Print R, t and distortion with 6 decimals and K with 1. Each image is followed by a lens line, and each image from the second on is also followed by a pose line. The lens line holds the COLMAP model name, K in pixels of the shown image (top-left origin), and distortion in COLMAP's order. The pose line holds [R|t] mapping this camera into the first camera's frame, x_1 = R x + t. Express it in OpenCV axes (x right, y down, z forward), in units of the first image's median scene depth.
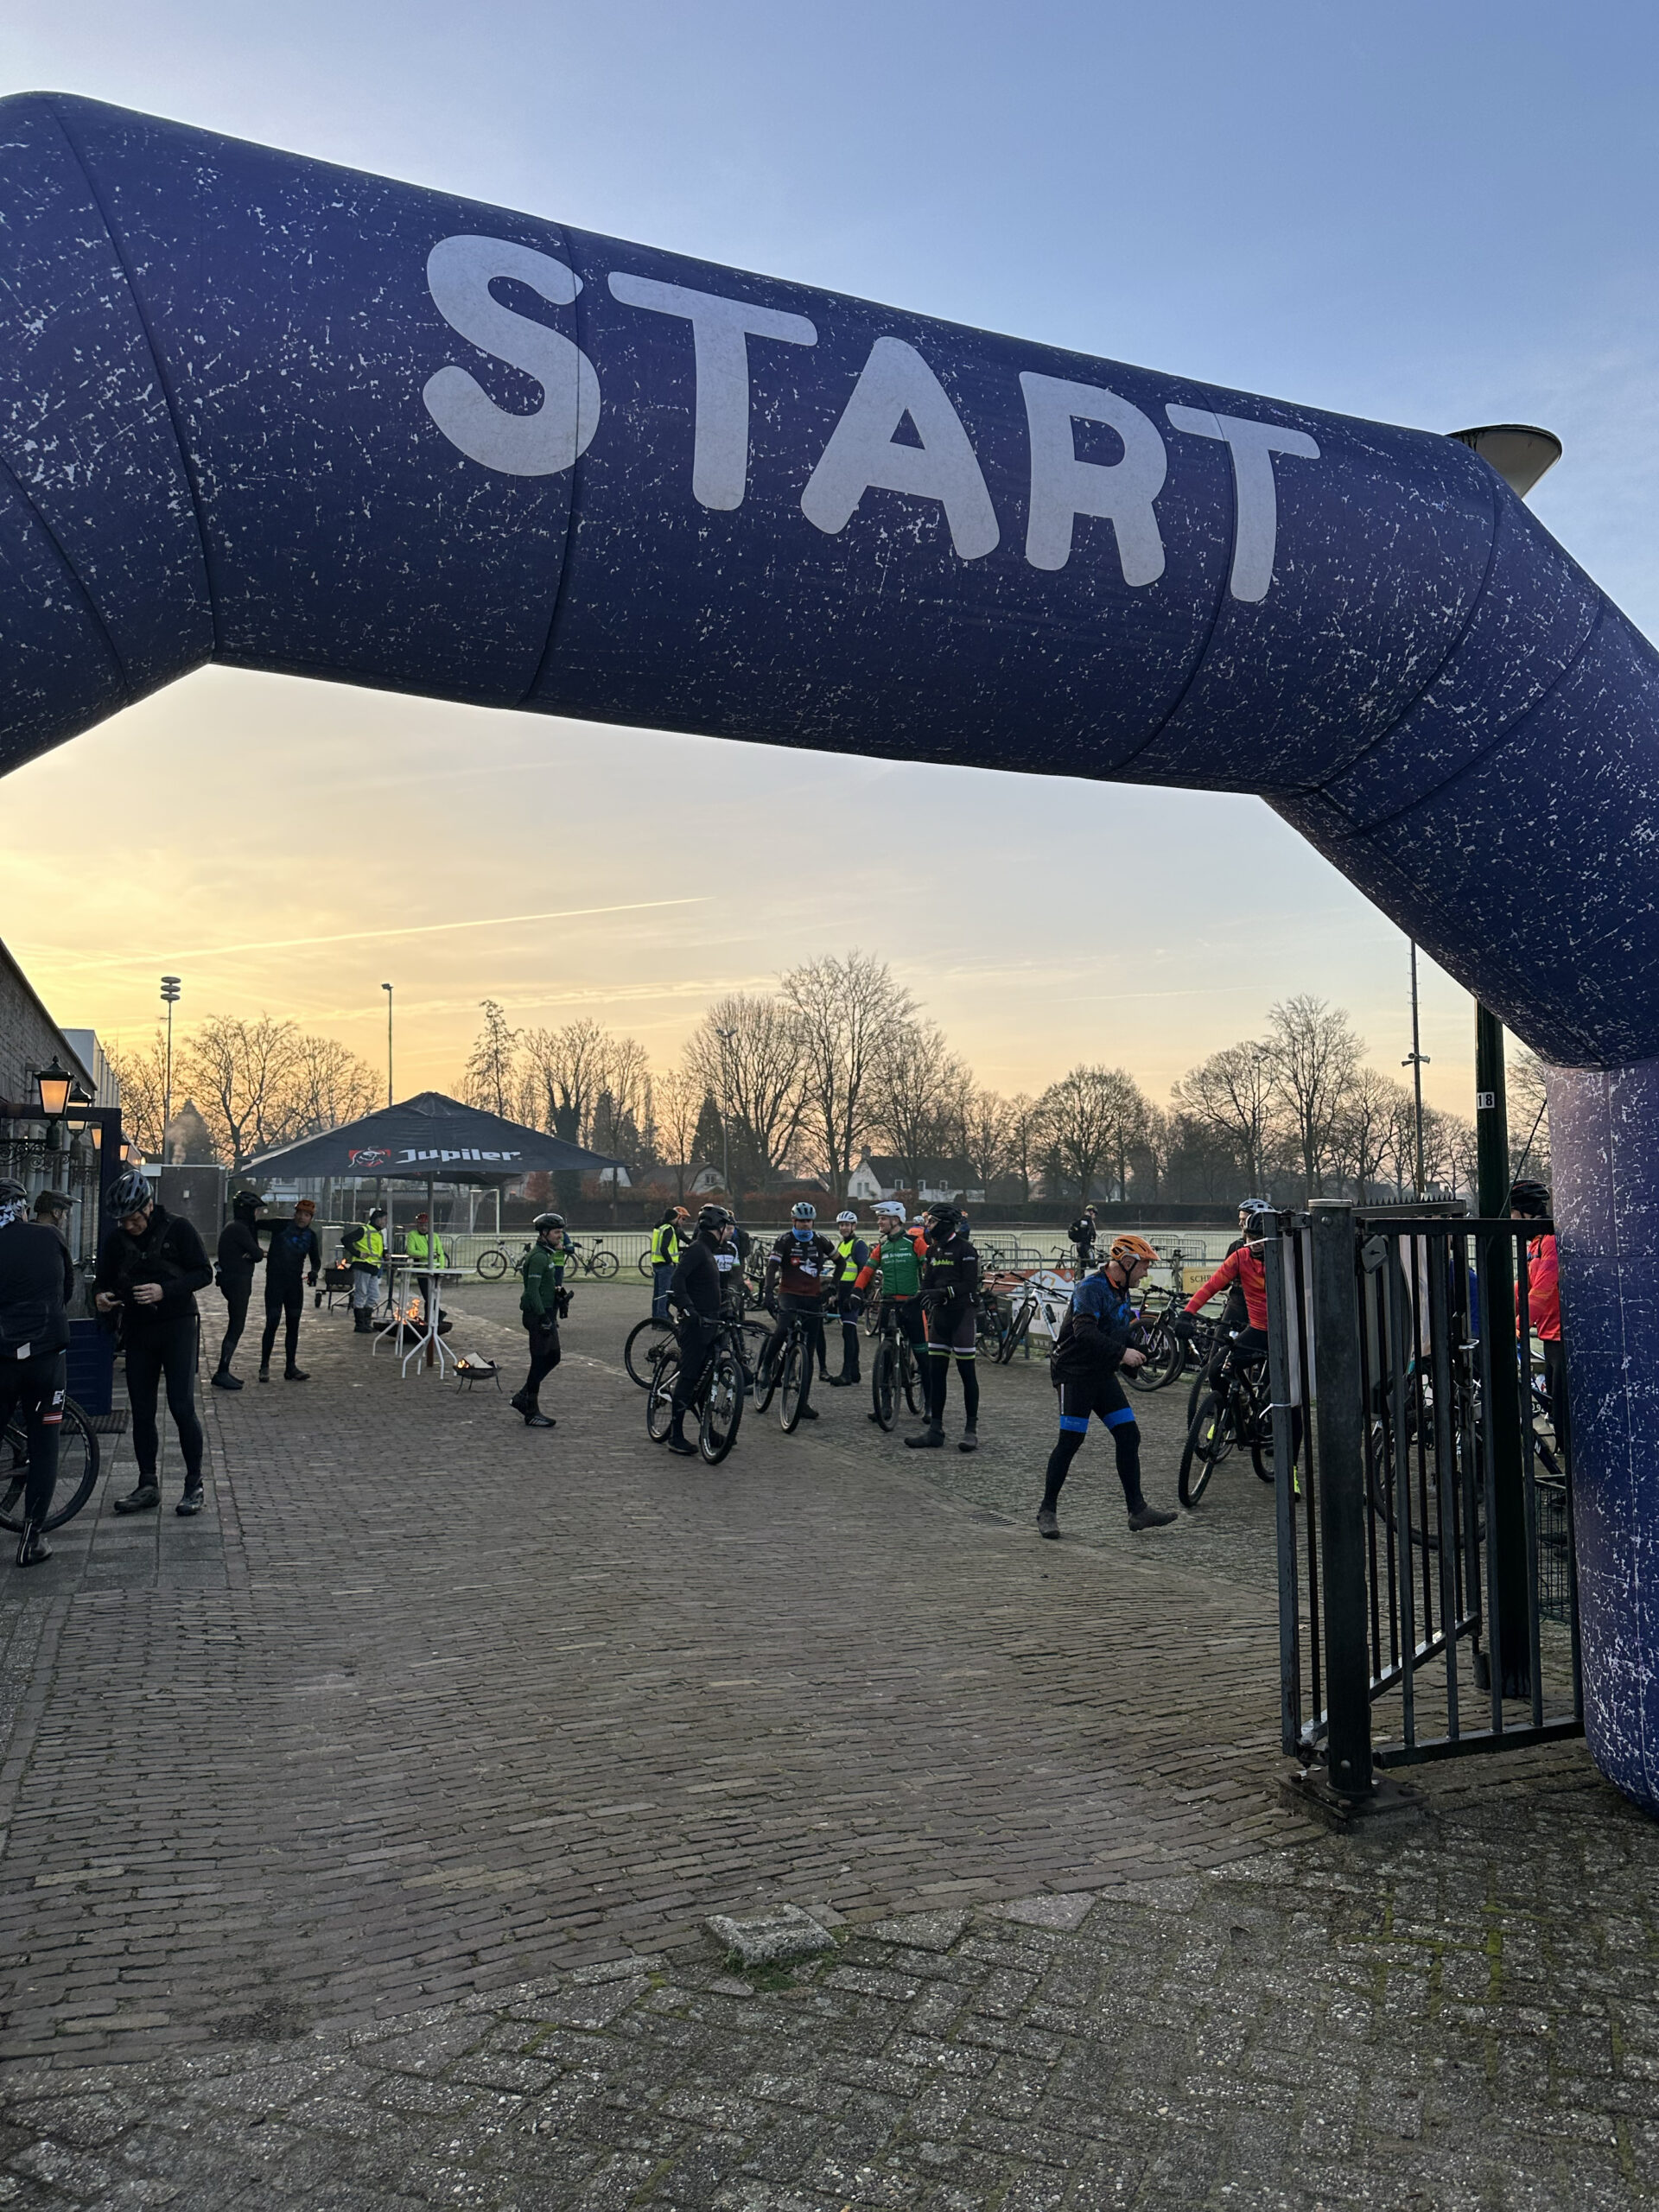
lens RADIAL K [[1550.8, 0, 861.0], [0, 1550.8, 1133.5], [0, 0, 1]] dist [0.120981, -0.000317]
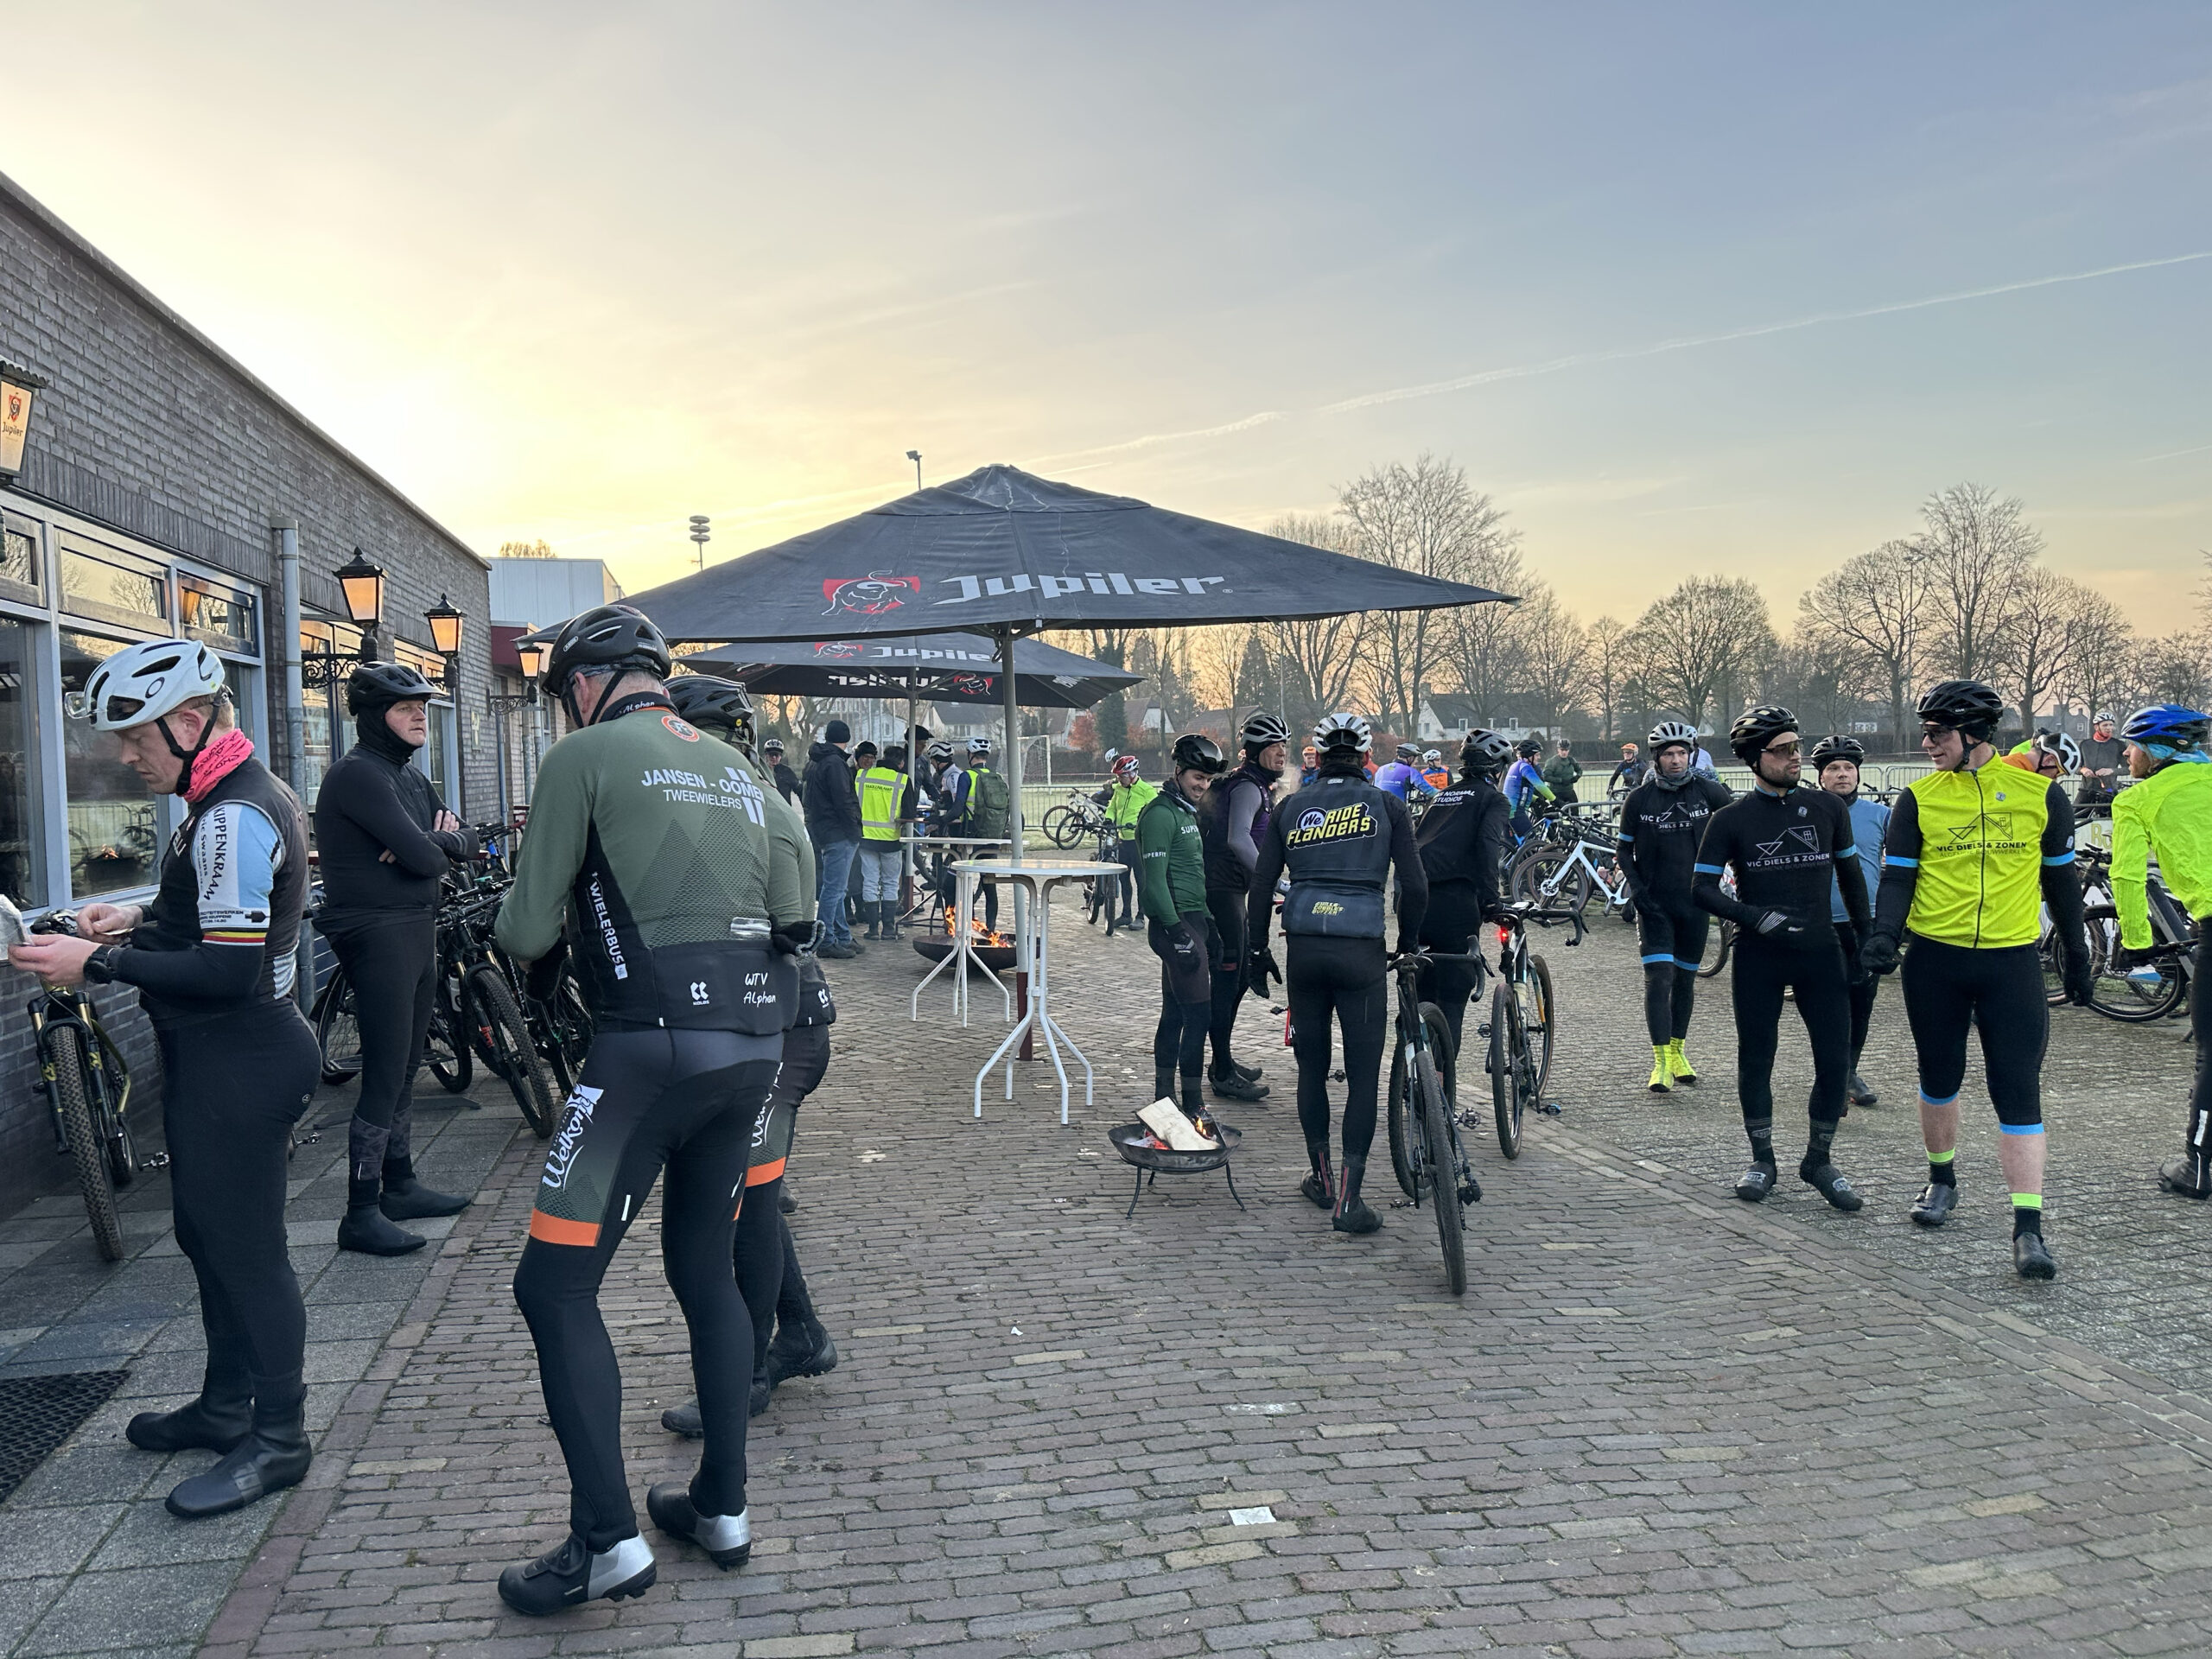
lens RADIAL K [[1488.6, 0, 1106.0], [0, 1488.6, 829.5], [0, 0, 1]] dist [0.002889, -0.000561]
pose [[0.984349, -0.016619, -0.175443, -0.035820], [0.033308, 0.995145, 0.092610, 0.007980], [0.173052, -0.097004, 0.980124, 0.120020]]
